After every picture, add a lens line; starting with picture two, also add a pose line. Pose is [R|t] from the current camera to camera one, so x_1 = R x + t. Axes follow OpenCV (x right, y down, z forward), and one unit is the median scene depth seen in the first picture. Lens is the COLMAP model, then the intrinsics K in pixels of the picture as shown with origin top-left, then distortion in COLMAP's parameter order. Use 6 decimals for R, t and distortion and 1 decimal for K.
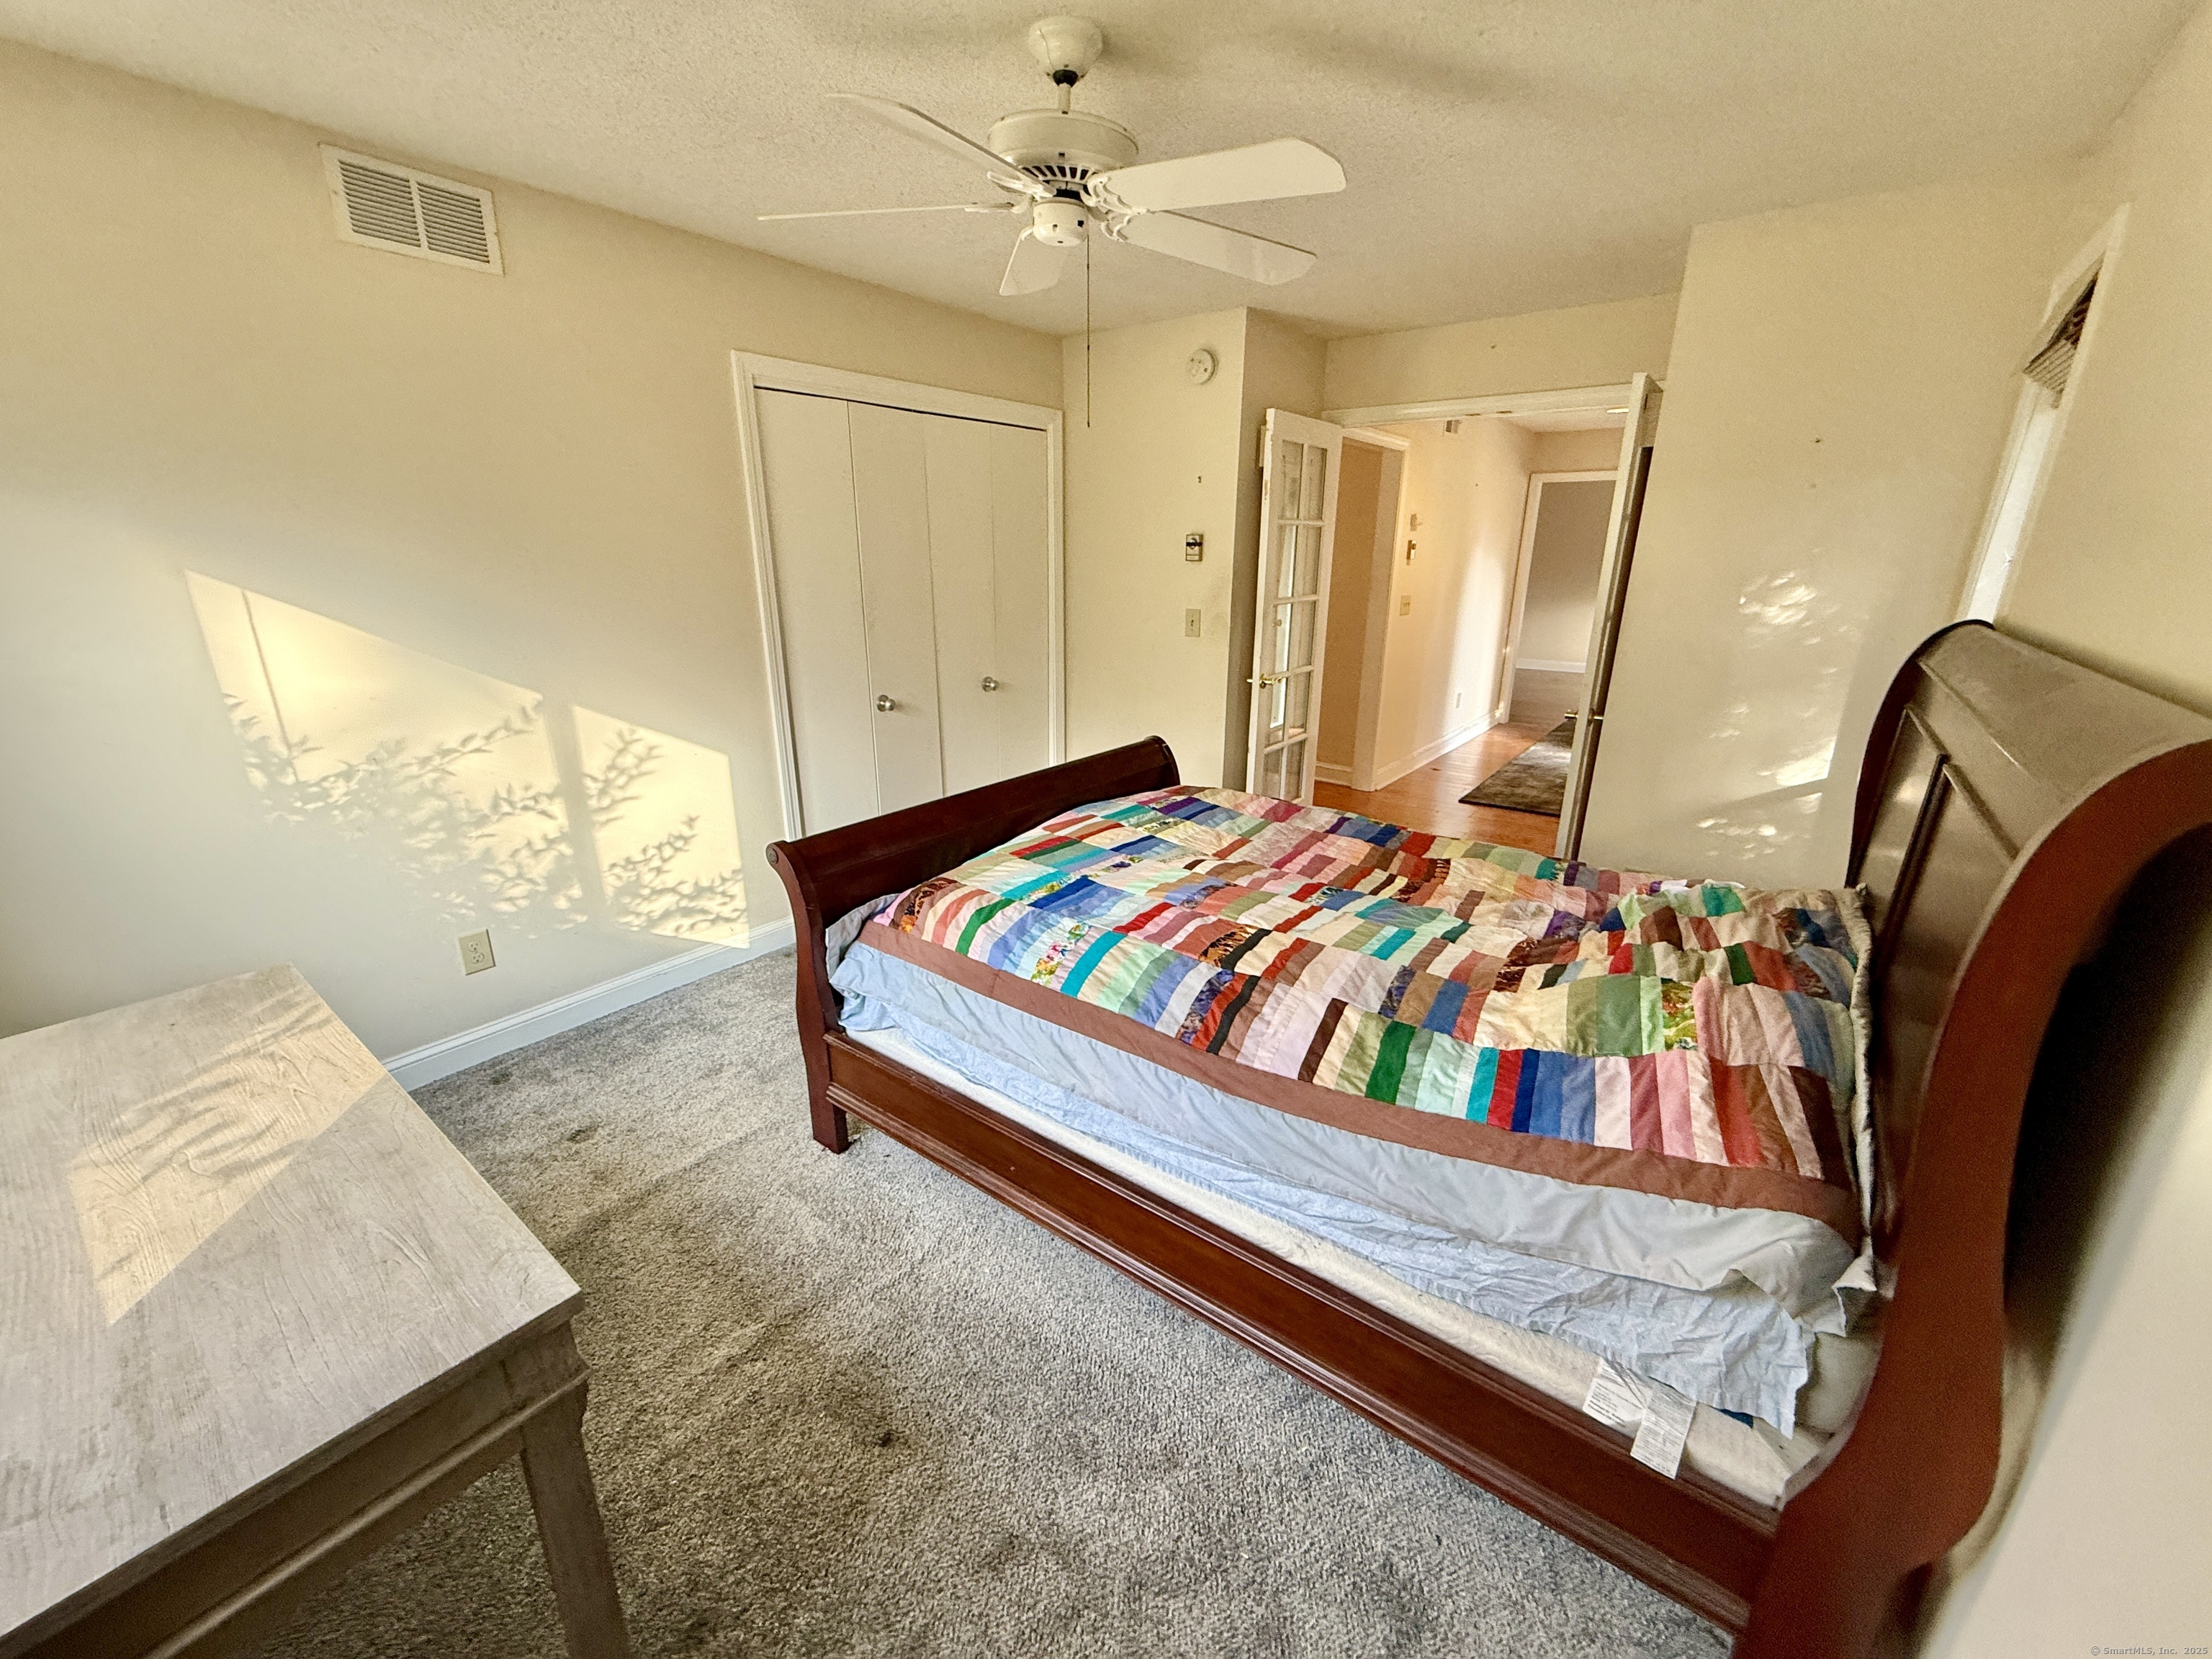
lens RADIAL K [[880.3, 0, 1102.4], [0, 880.3, 827.1], [0, 0, 1]] dist [-0.001122, -0.000293]
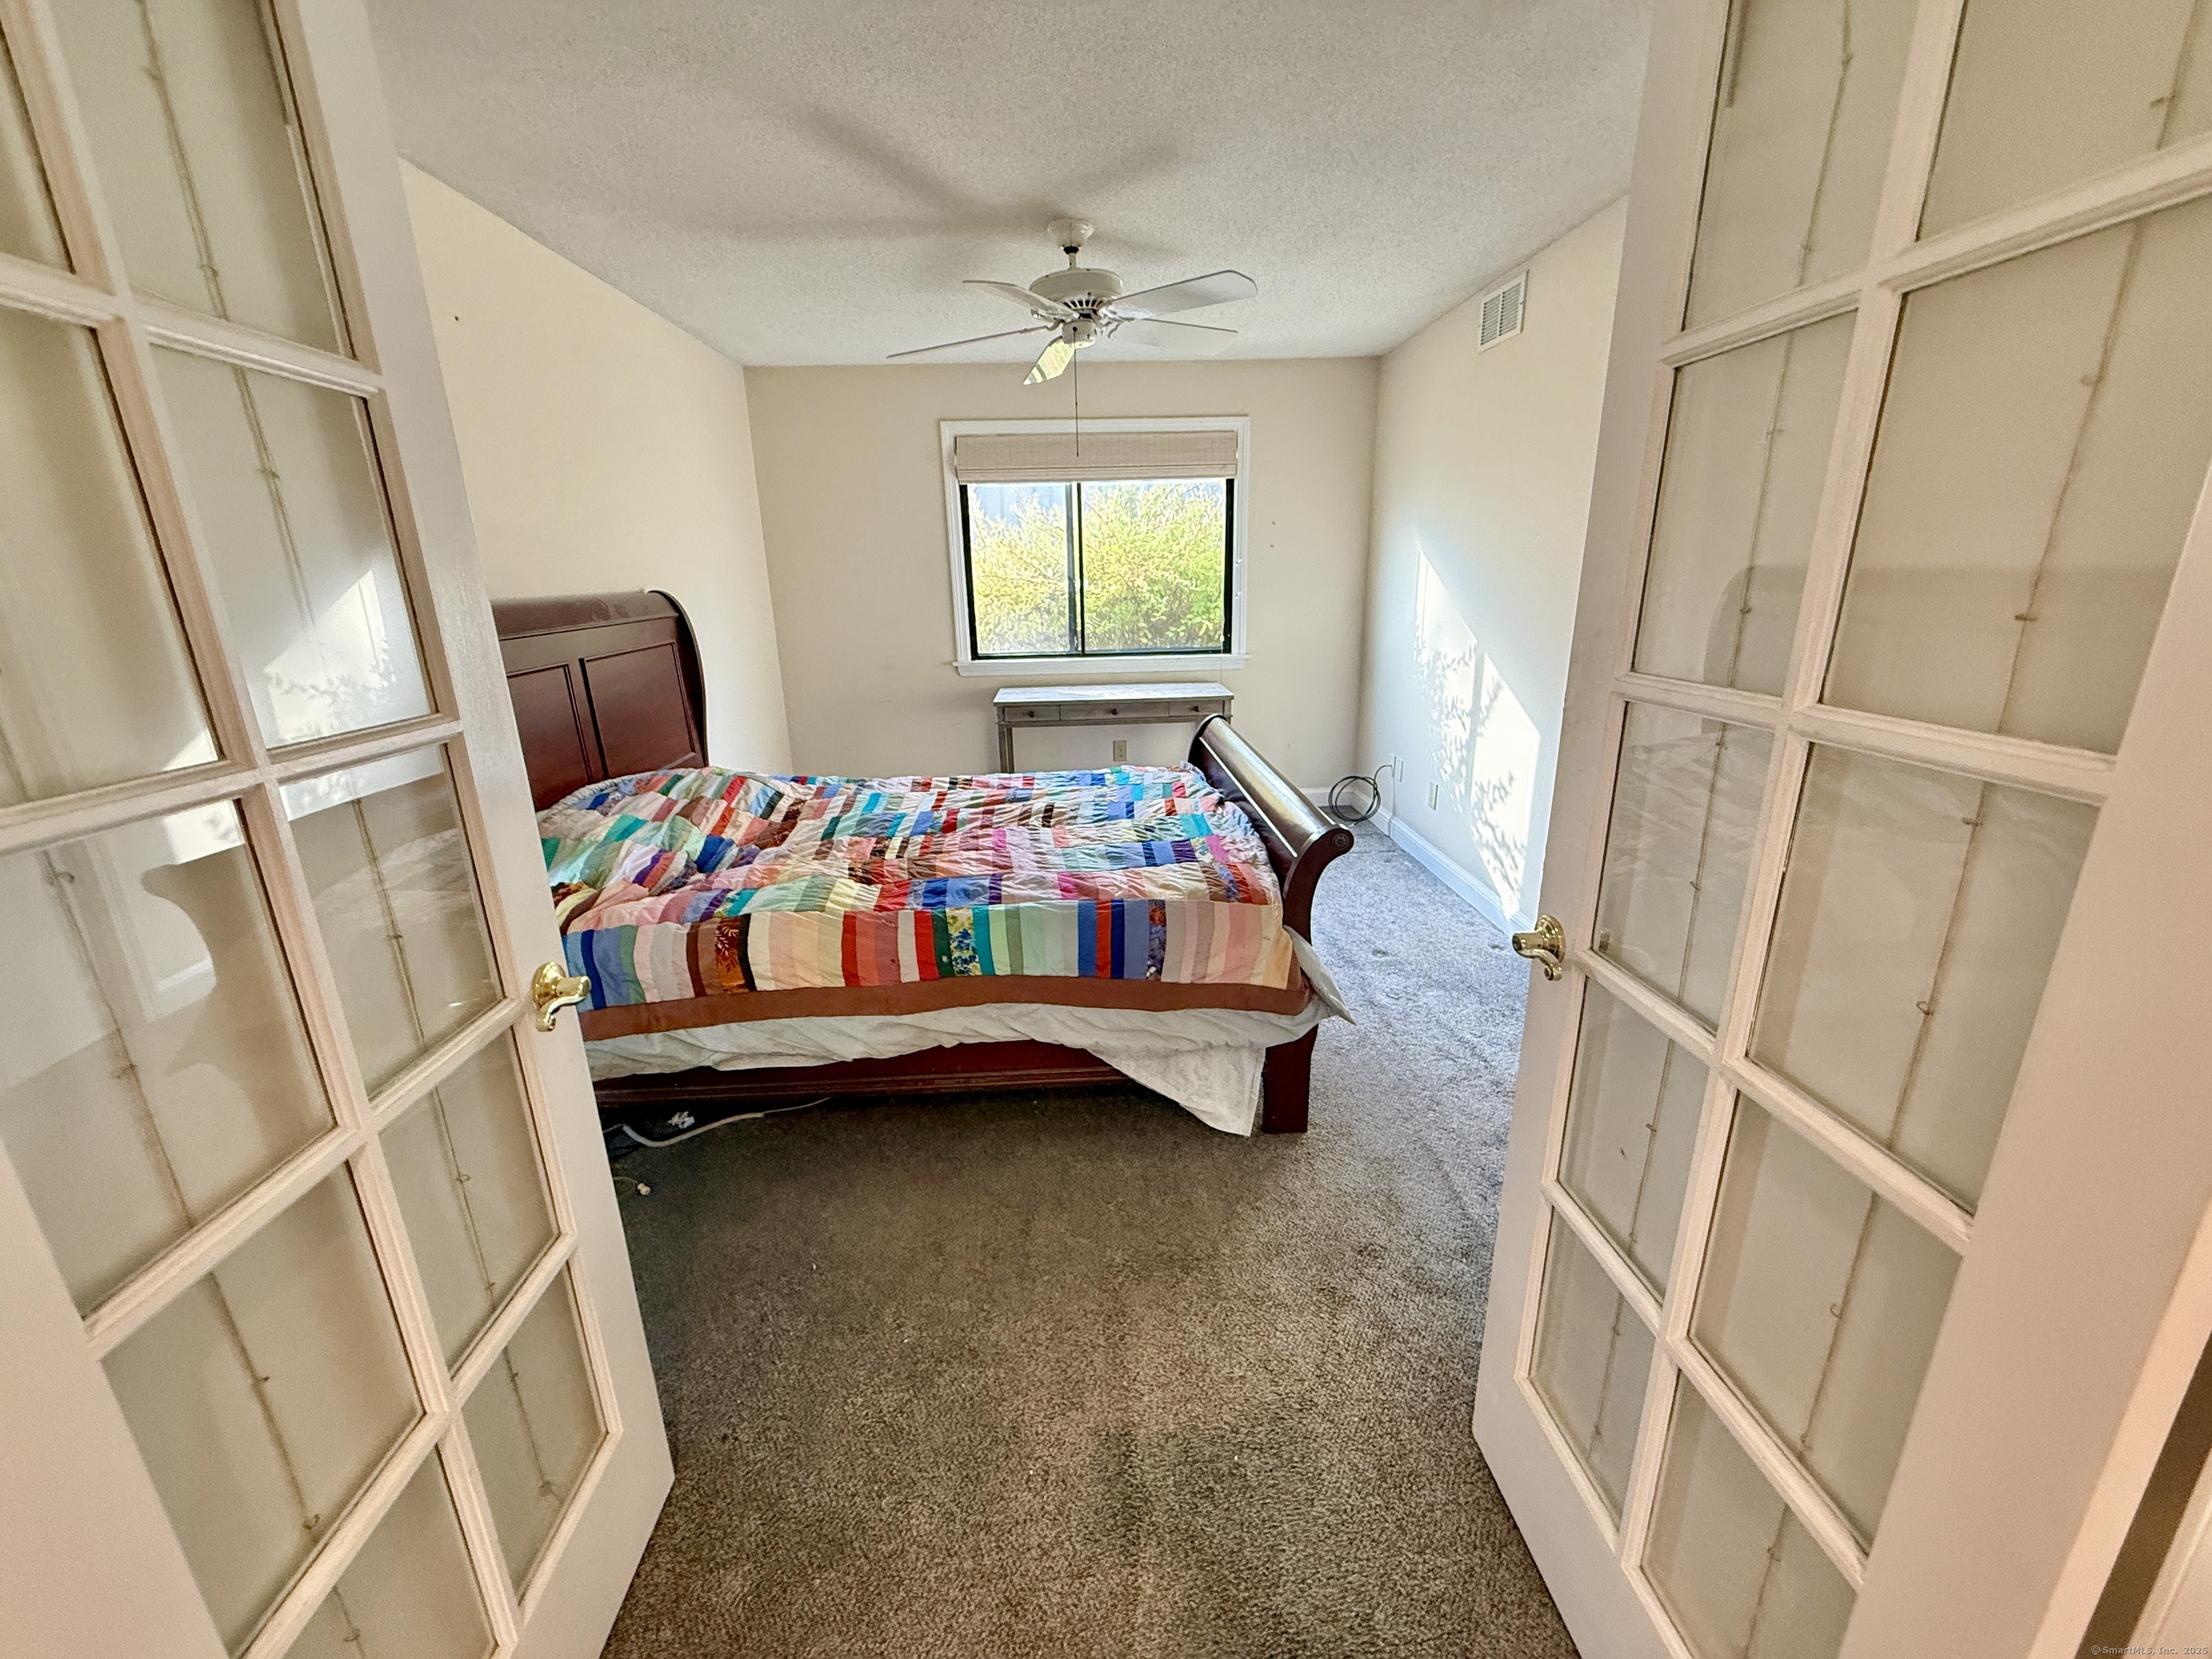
lens RADIAL K [[880.3, 0, 1102.4], [0, 880.3, 827.1], [0, 0, 1]] dist [-0.001122, -0.000293]
pose [[-0.764945, 0.195174, -0.613813, 0.792579], [-0.169091, 0.858707, 0.483767, -0.520799], [0.621504, 0.473846, -0.623861, 1.818824]]
